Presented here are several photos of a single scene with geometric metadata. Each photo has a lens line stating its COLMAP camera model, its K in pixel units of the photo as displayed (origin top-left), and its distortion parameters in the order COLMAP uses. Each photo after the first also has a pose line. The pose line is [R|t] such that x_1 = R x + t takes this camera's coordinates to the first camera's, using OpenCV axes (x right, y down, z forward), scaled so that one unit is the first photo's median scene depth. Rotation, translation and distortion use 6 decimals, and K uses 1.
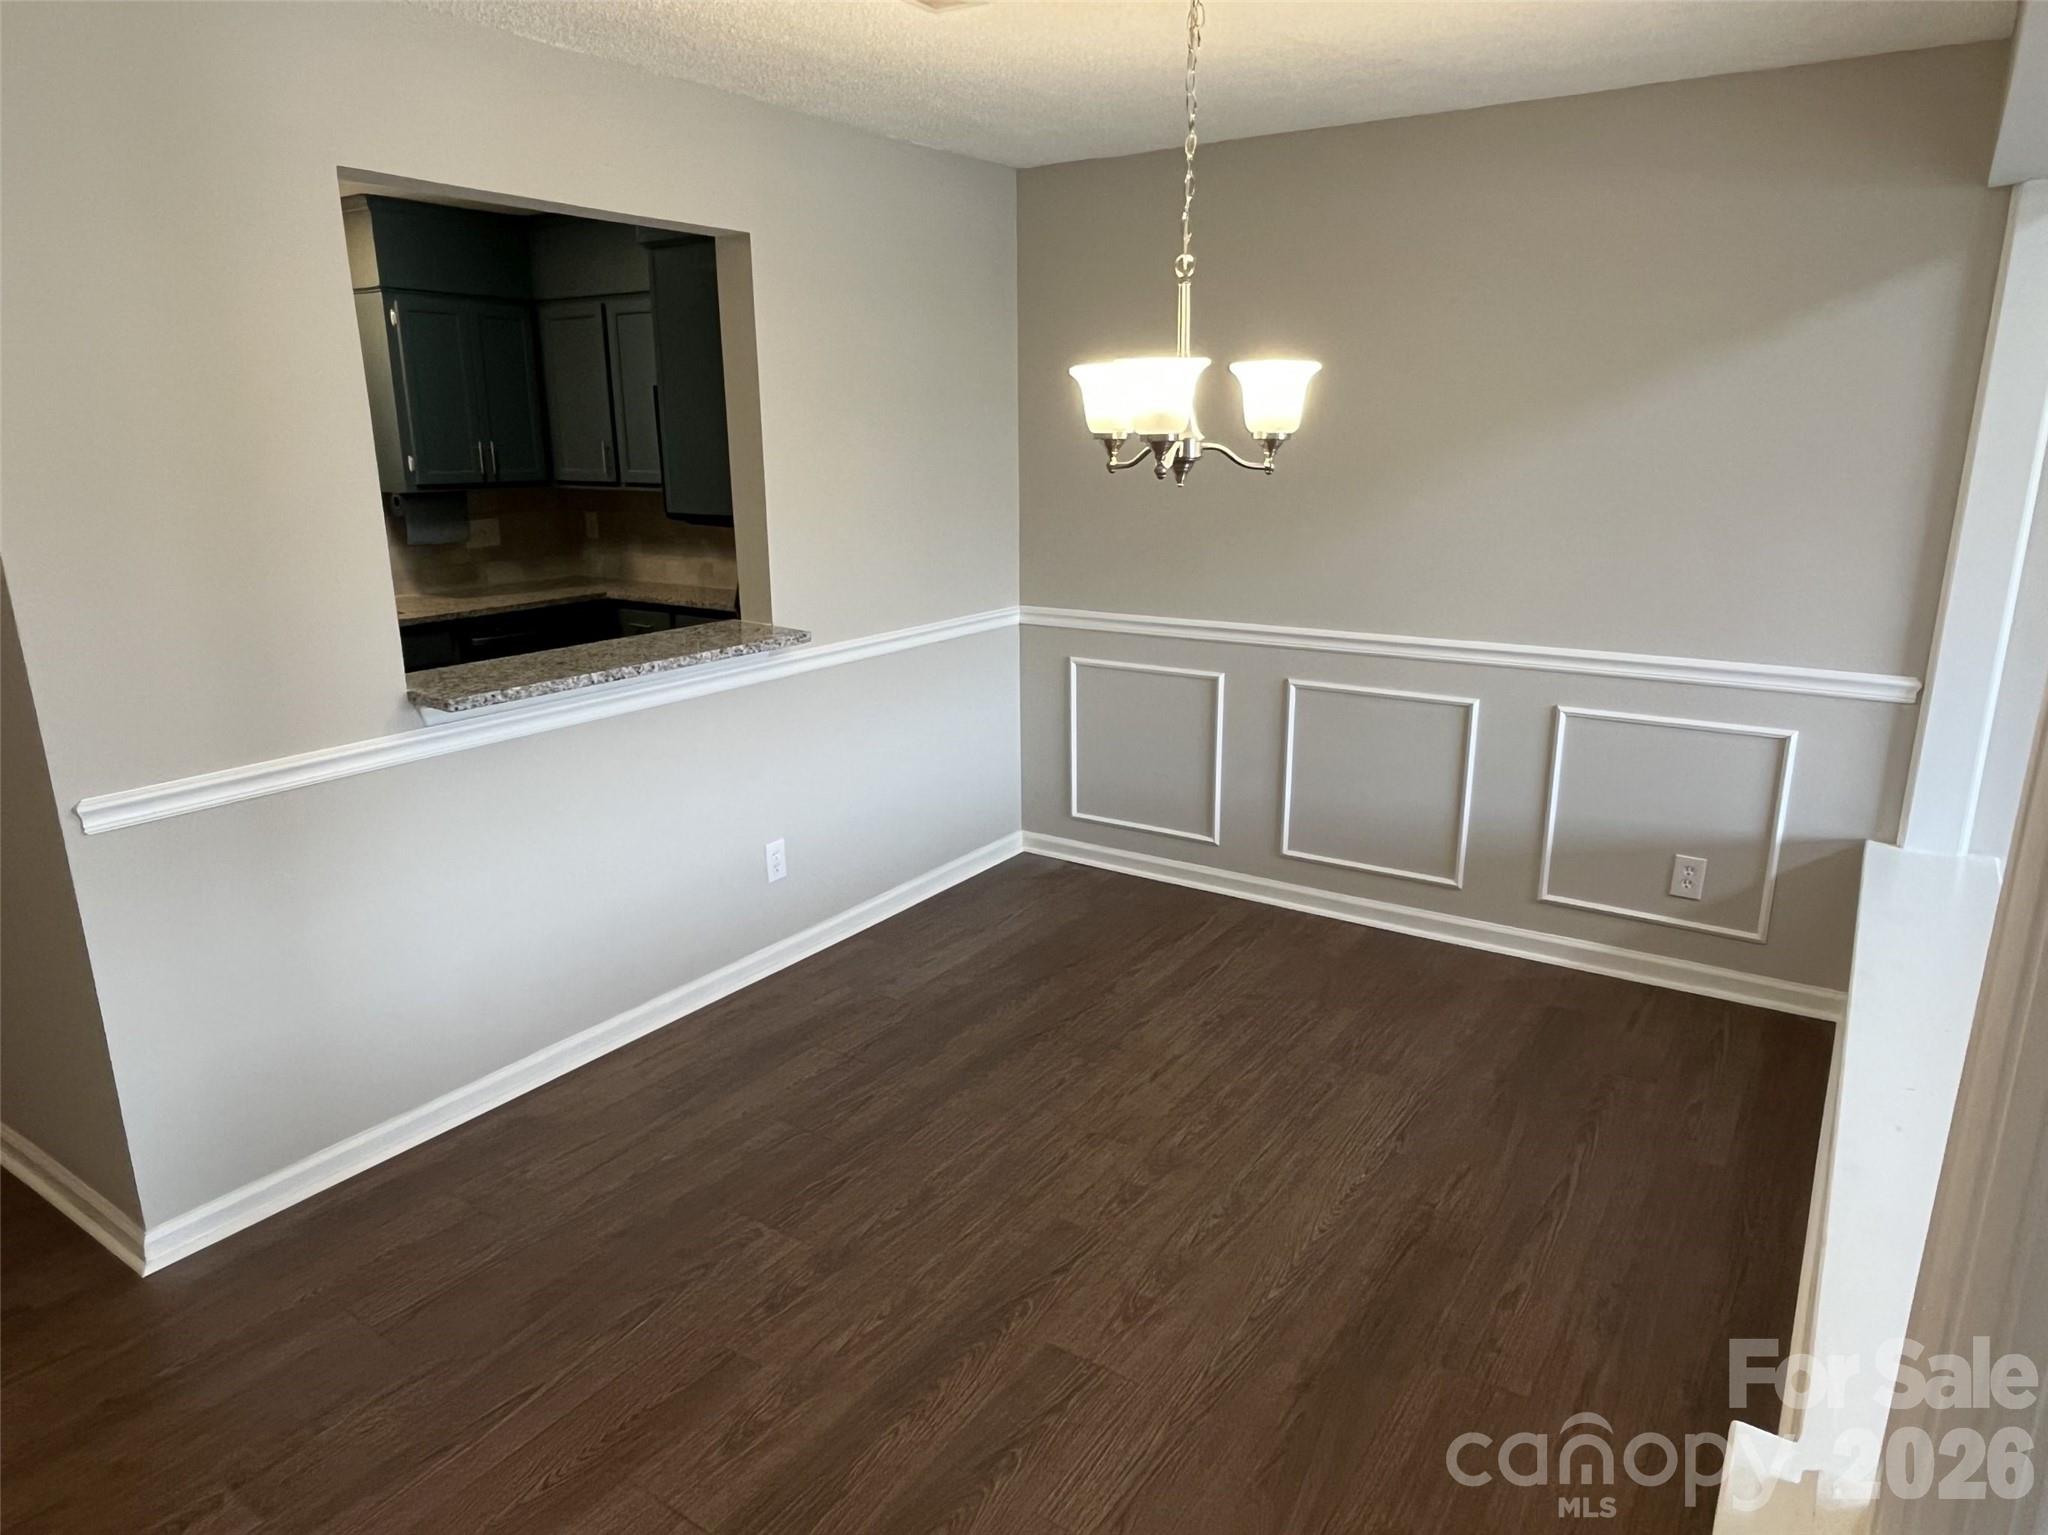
lens RADIAL K [[1298.5, 0, 1025.5], [0, 1298.5, 764.3], [0, 0, 1]] dist [0.007218, -0.006363]
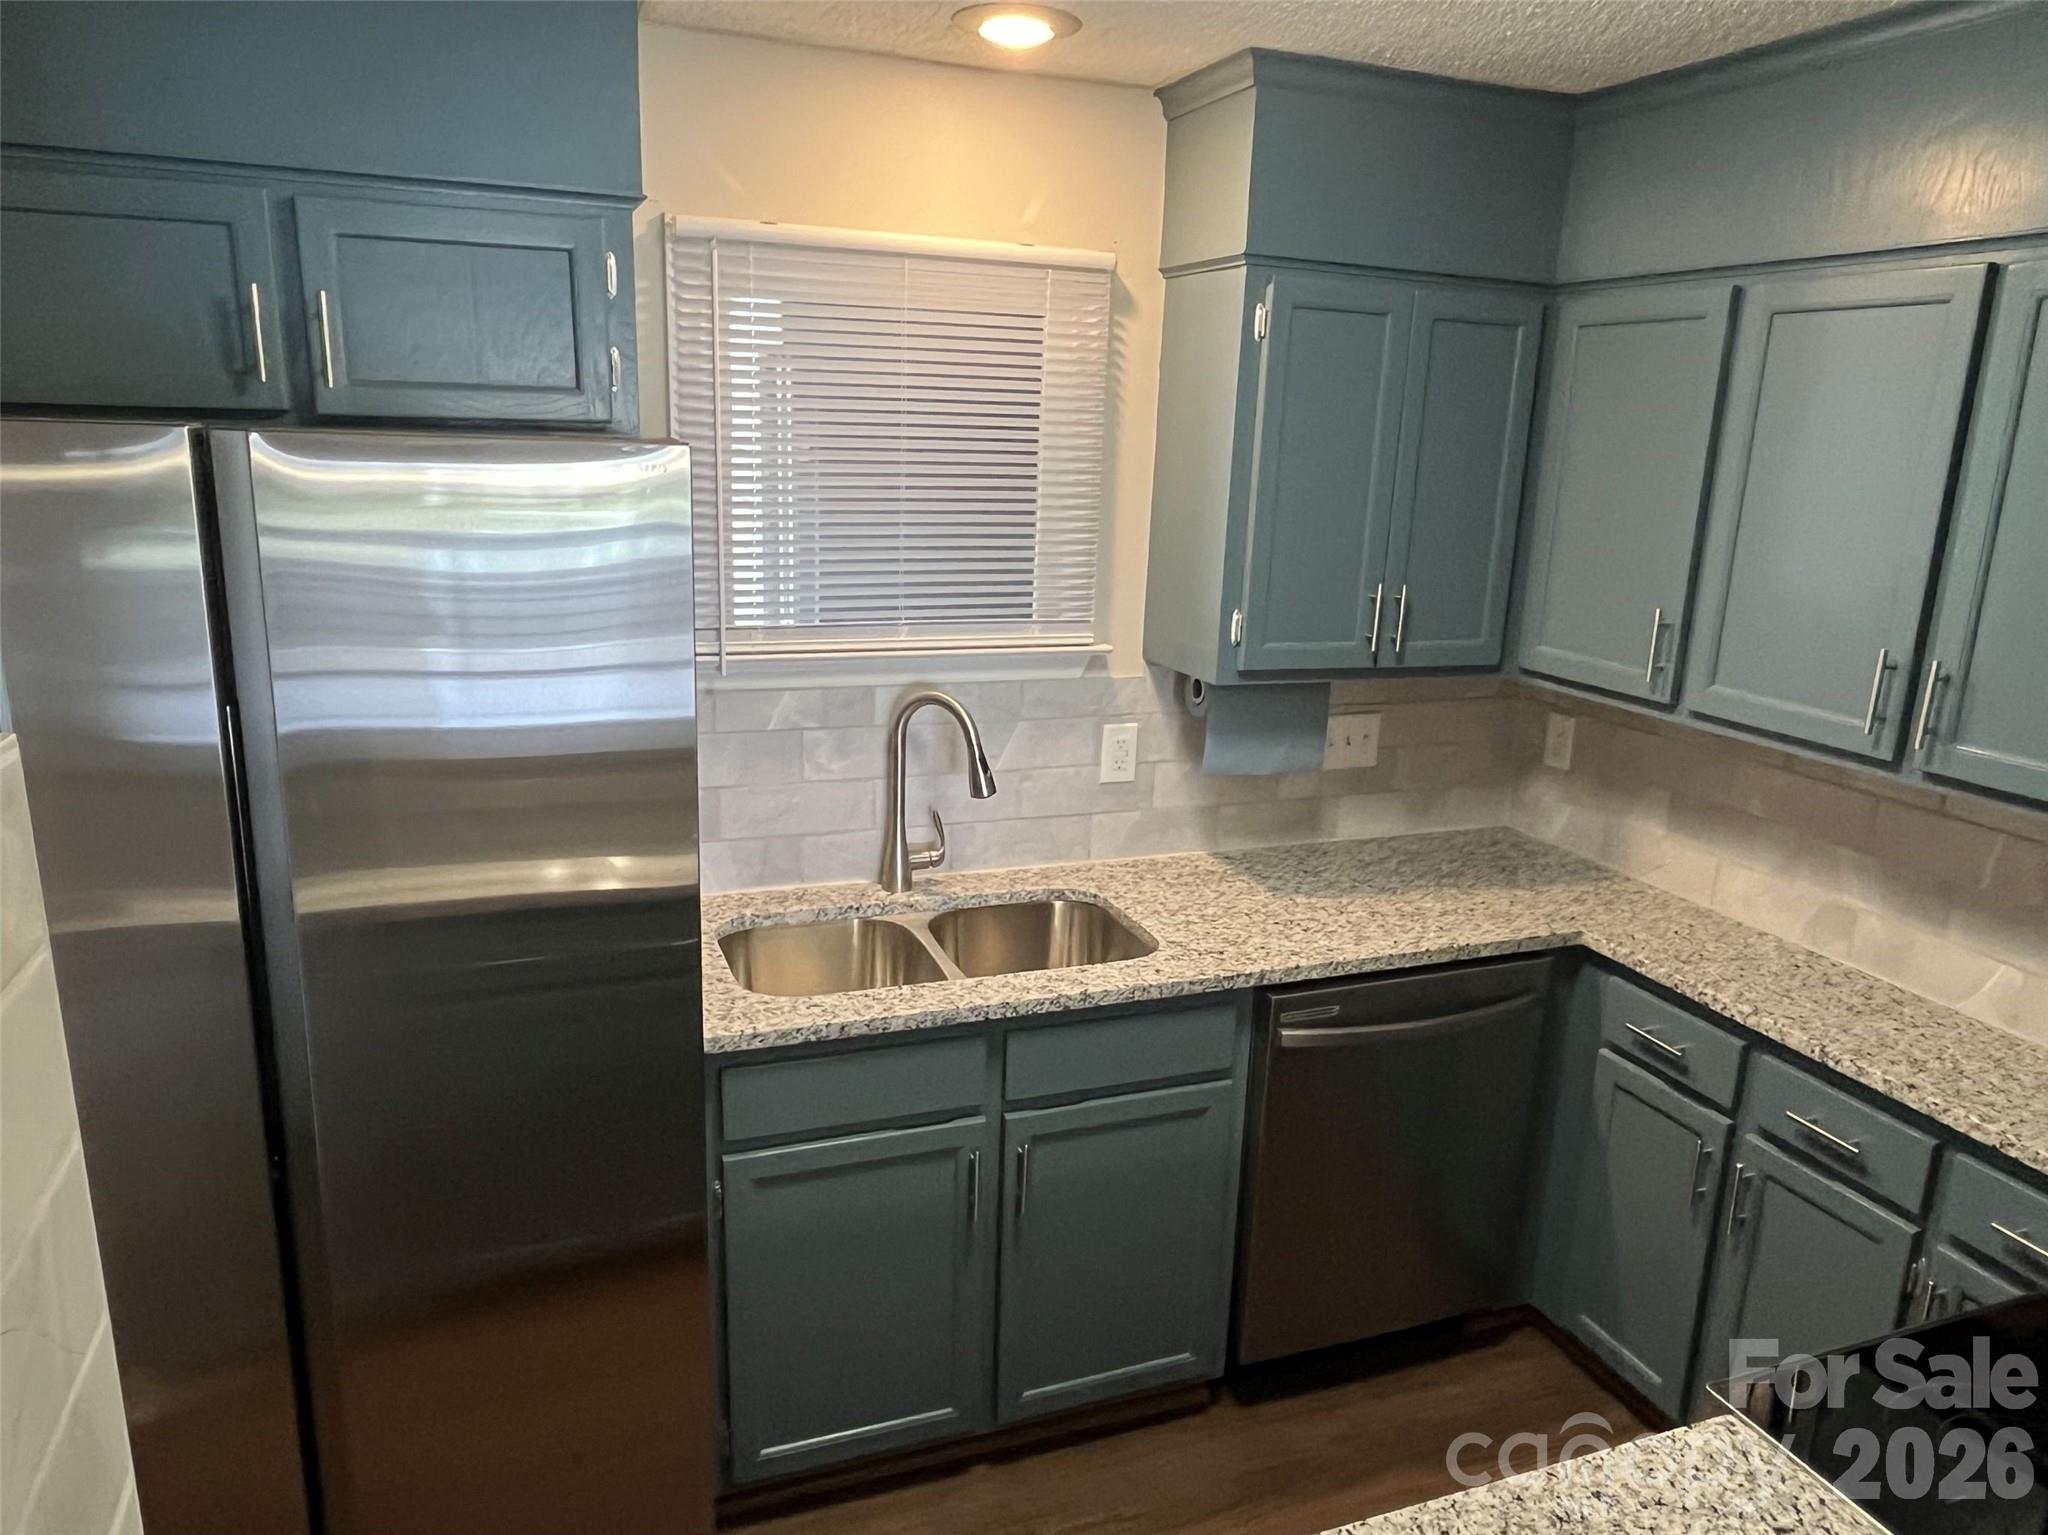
lens RADIAL K [[1383.5, 0, 1021.9], [0, 1383.5, 765.5], [0, 0, 1]] dist [0.002962, 0.001925]
pose [[0.814736, 0.176857, -0.552201, -0.234462], [-0.188622, 0.981389, 0.036017, -0.174837], [0.548294, 0.074813, 0.832933, 0.510299]]
